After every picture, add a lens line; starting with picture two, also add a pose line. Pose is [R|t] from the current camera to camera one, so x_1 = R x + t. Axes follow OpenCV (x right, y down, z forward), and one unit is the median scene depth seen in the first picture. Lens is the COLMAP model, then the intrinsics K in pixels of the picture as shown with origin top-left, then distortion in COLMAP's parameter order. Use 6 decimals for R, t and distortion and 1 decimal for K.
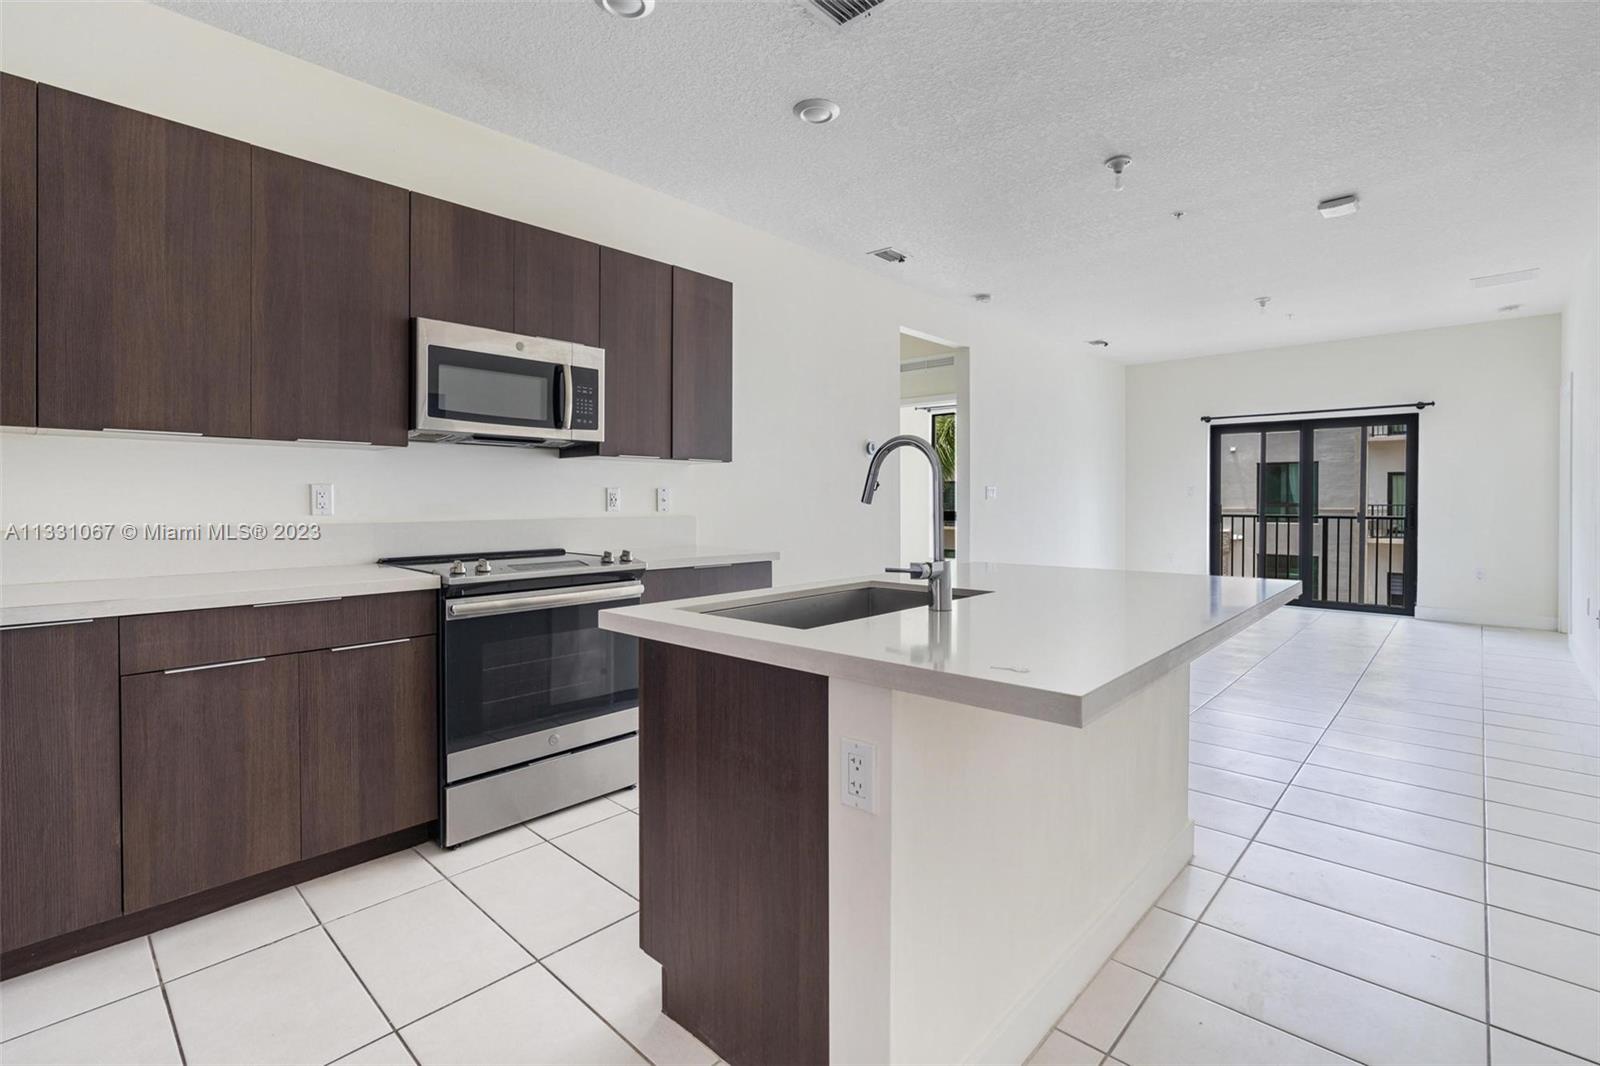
lens RADIAL K [[729.1, 0, 799.1], [0, 729.1, 507.7], [0, 0, 1]] dist [-0.008241, 0.000722]
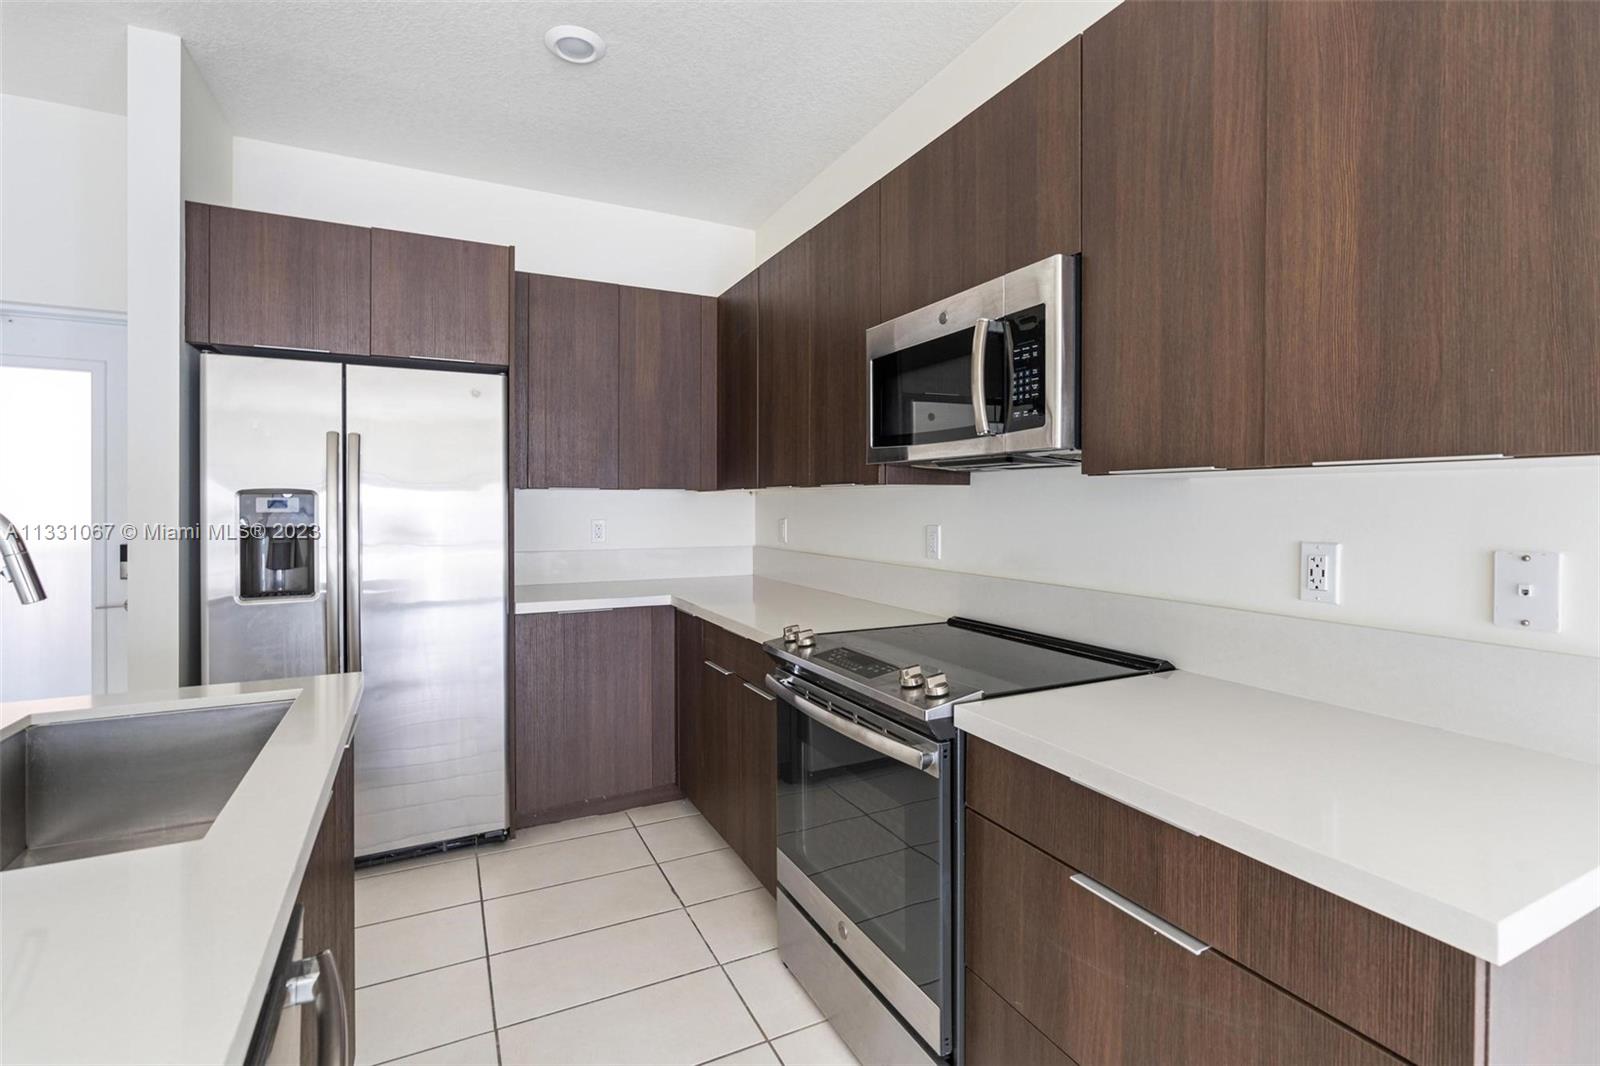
lens RADIAL K [[729.1, 0, 799.1], [0, 729.1, 507.7], [0, 0, 1]] dist [-0.008241, 0.000722]
pose [[-0.350984, 0.002459, -0.936378, 0.243253], [-0.010682, 0.999921, 0.006630, -0.052806], [0.936321, 0.012329, -0.350930, 1.018327]]
